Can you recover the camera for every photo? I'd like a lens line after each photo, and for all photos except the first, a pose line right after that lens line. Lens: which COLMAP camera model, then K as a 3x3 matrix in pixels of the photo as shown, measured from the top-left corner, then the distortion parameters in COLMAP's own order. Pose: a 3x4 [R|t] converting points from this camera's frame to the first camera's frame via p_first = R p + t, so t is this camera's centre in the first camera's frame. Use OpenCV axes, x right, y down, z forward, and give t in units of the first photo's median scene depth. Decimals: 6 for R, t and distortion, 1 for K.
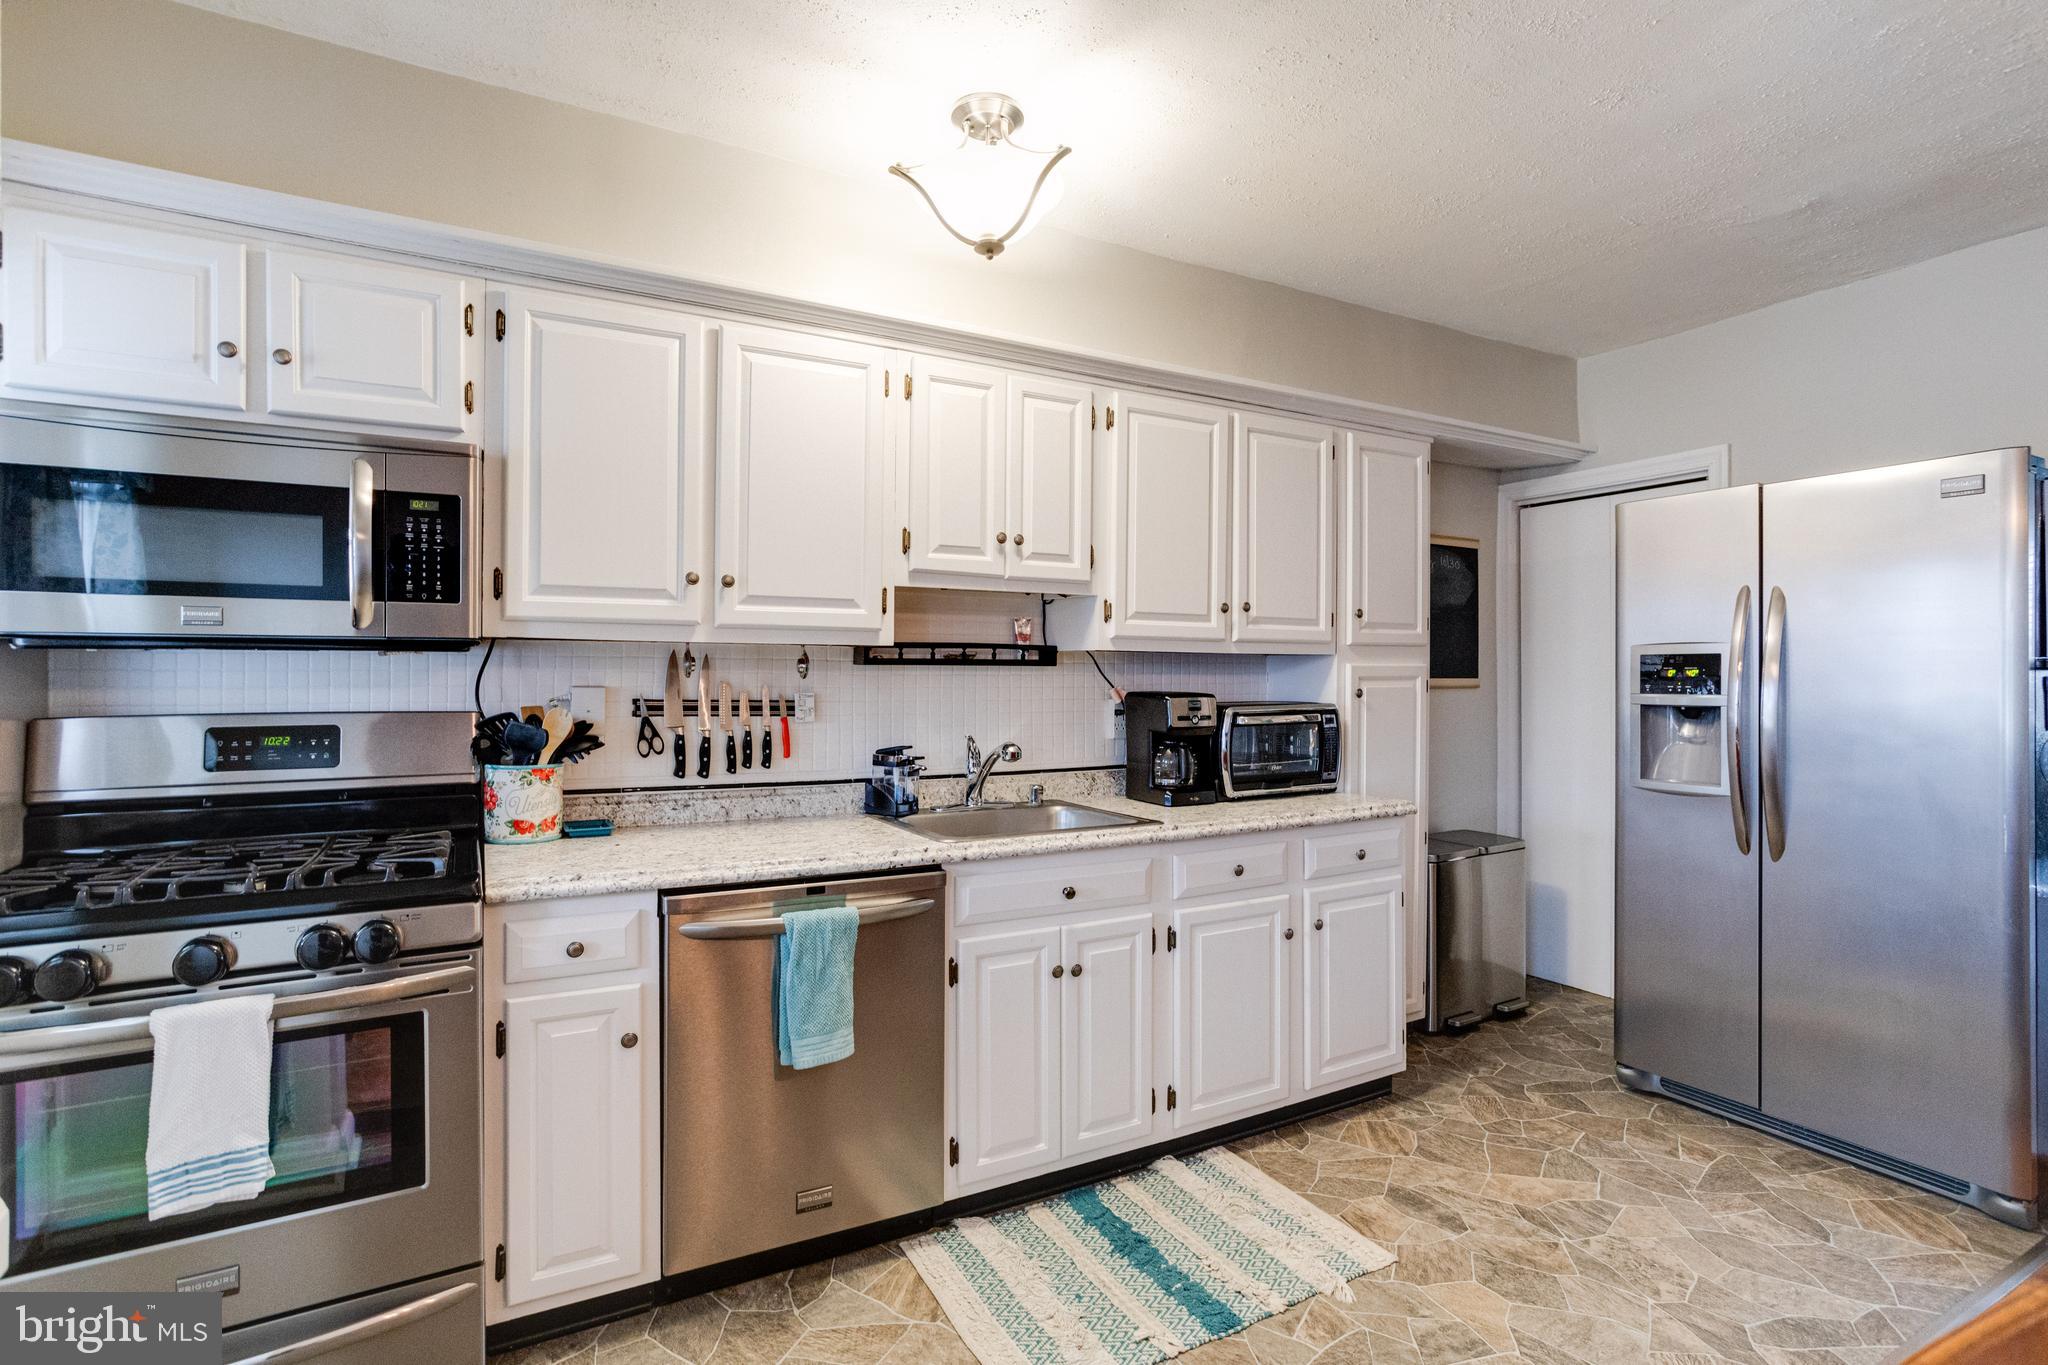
lens RADIAL K [[984.7, 0, 1020.4], [0, 984.7, 673.5], [0, 0, 1]] dist [-0.041268, 0.023236]
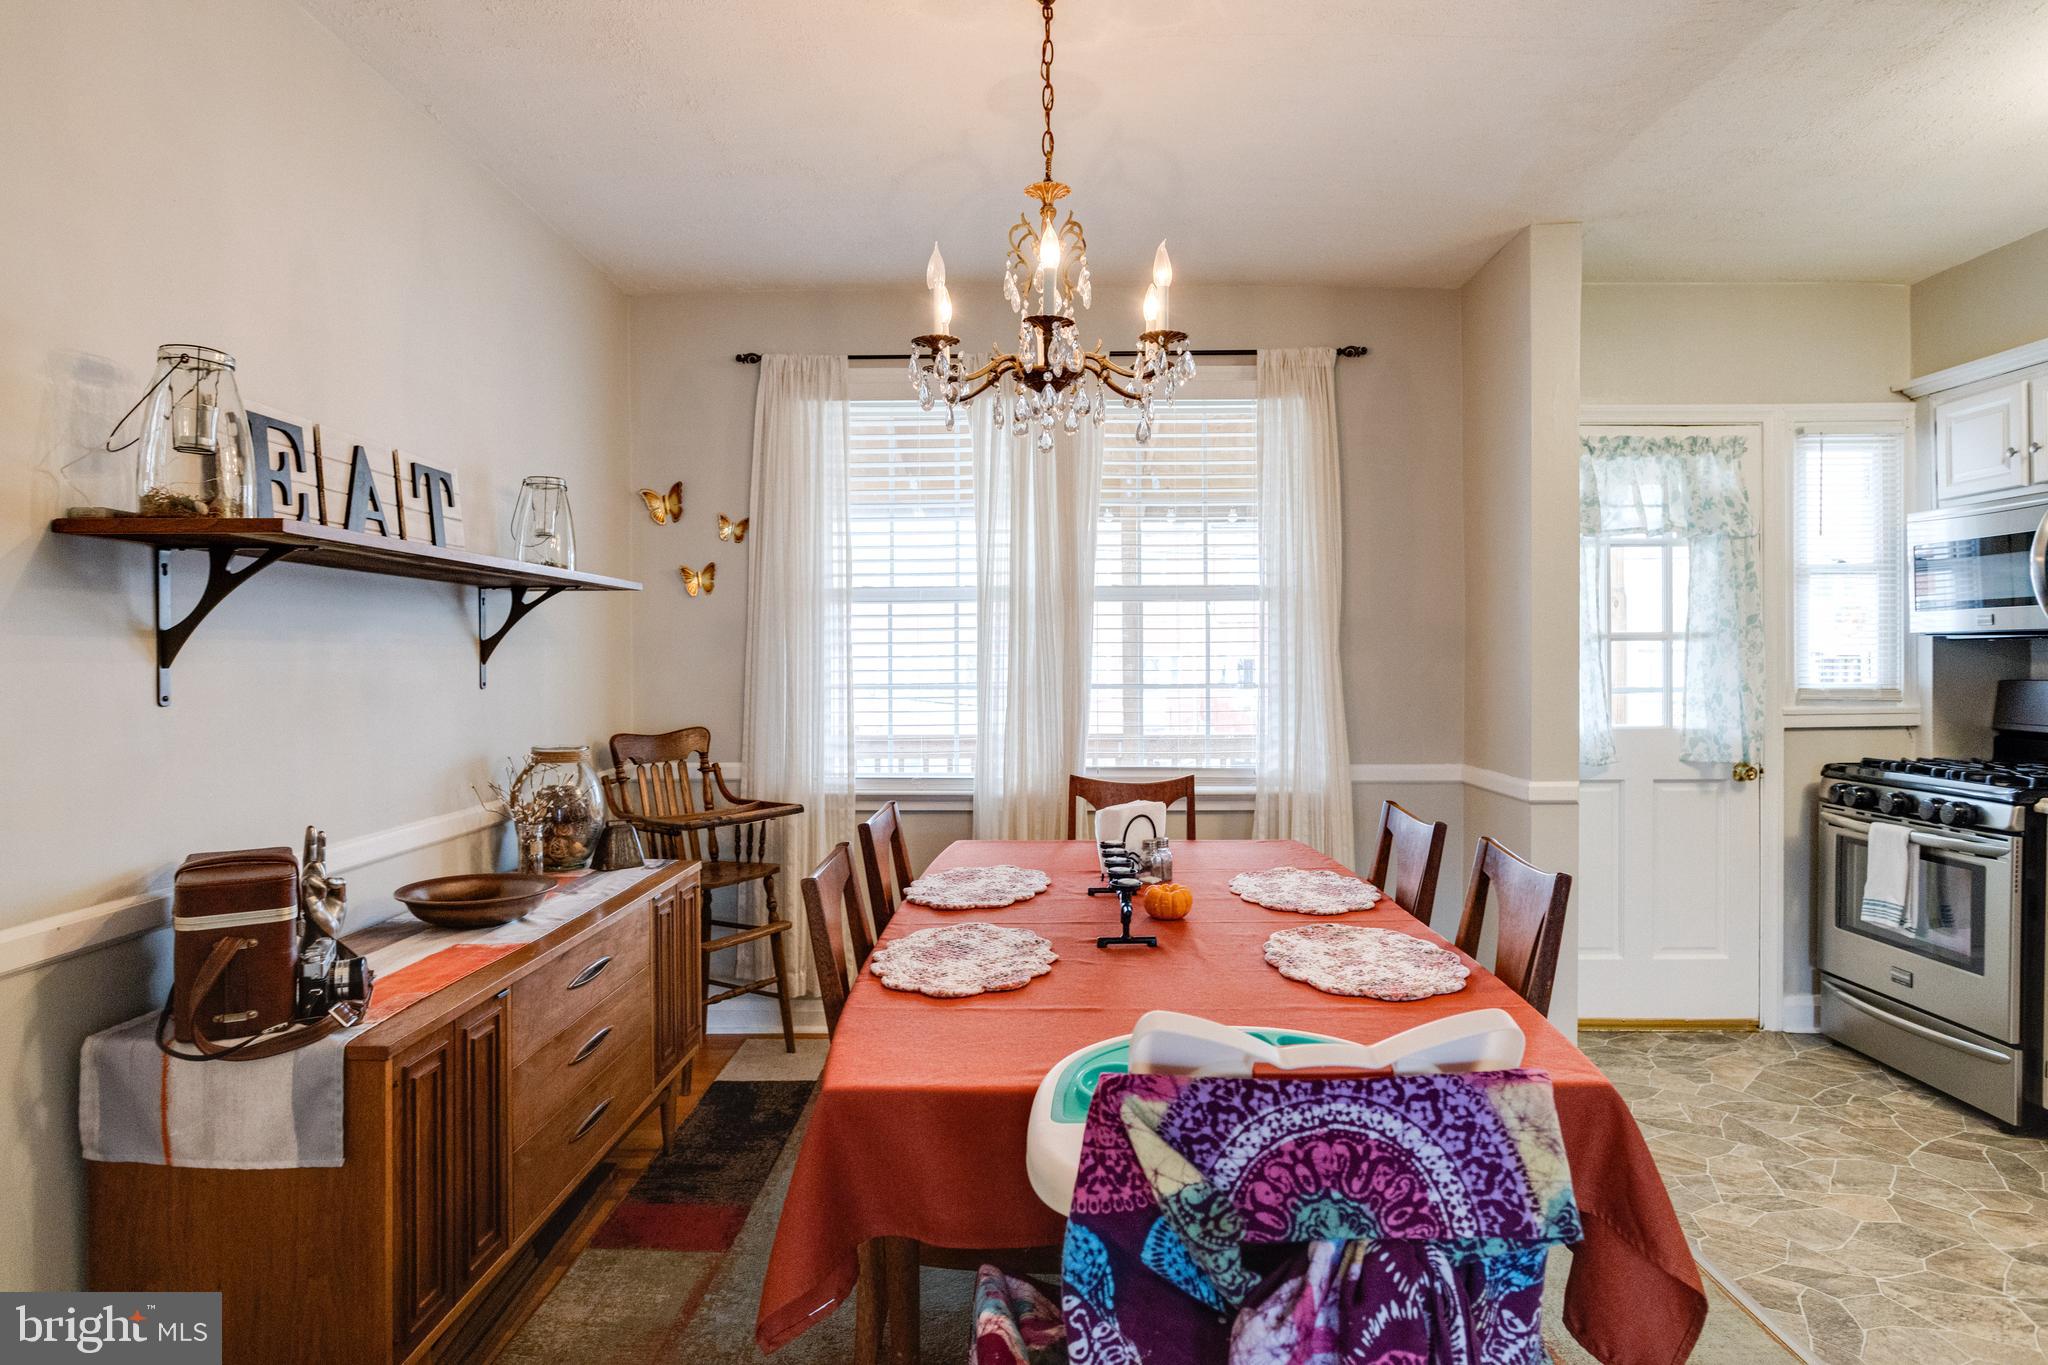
lens RADIAL K [[1159.2, 0, 1022.9], [0, 1159.2, 672.1], [0, 0, 1]] dist [-0.022149, 0.010124]
pose [[-0.498997, 0.013909, -0.866492, 1.164926], [0.005278, 0.999901, 0.013010, -0.002153], [0.866588, 0.001919, -0.499021, 0.371474]]
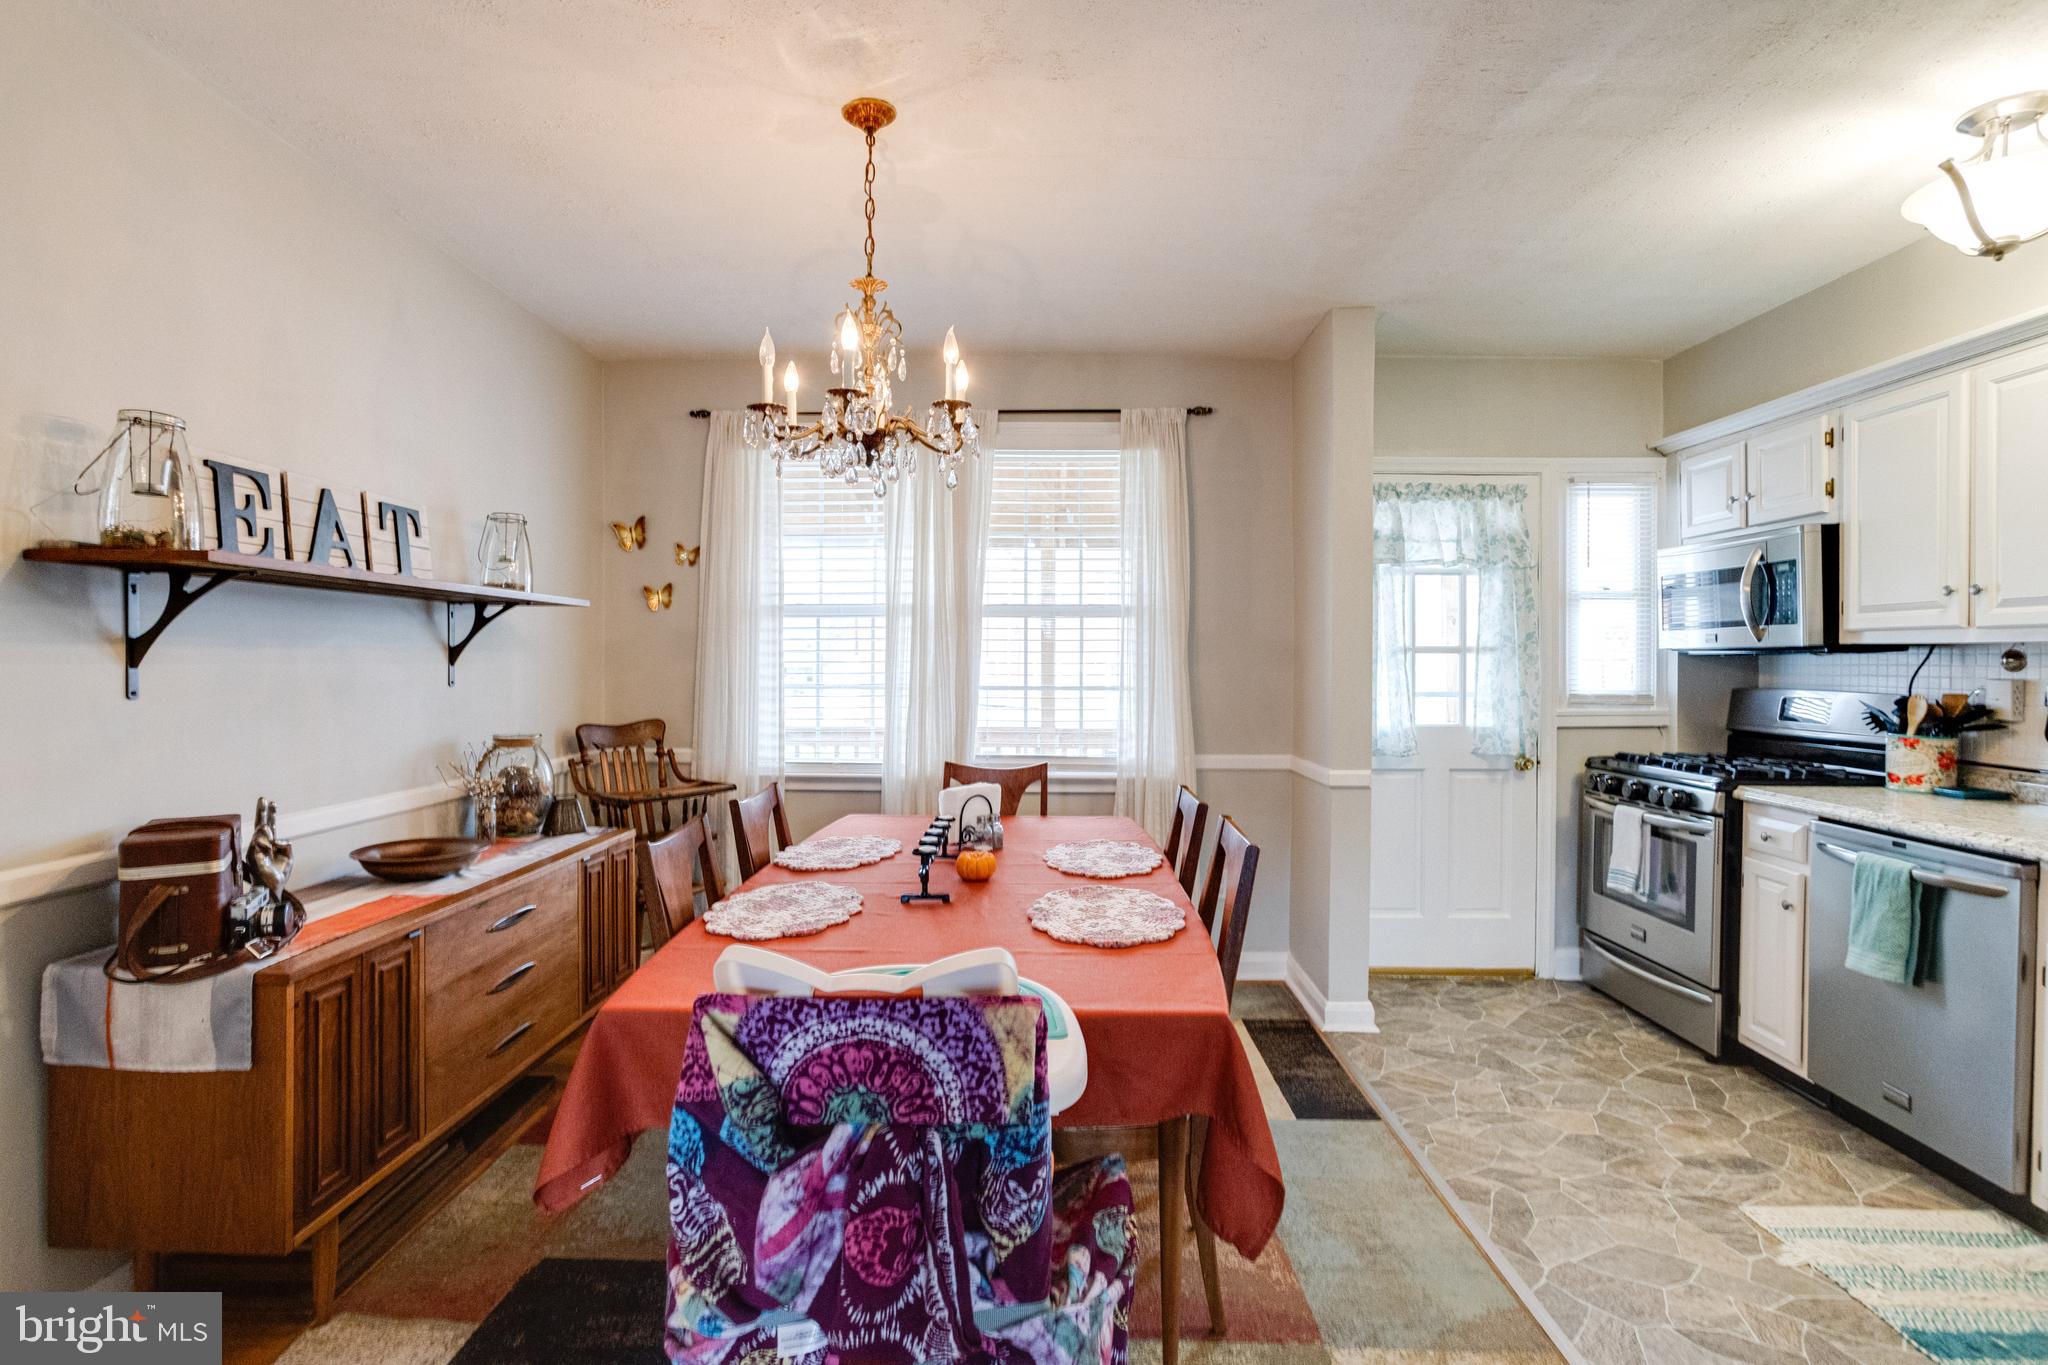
lens RADIAL K [[984.7, 0, 1020.4], [0, 984.7, 673.5], [0, 0, 1]] dist [-0.041268, 0.023236]
pose [[-0.500644, 0.009756, -0.865598, 1.115185], [-0.002296, 0.999918, 0.012598, -0.005480], [0.865650, 0.008295, -0.500581, 0.520017]]
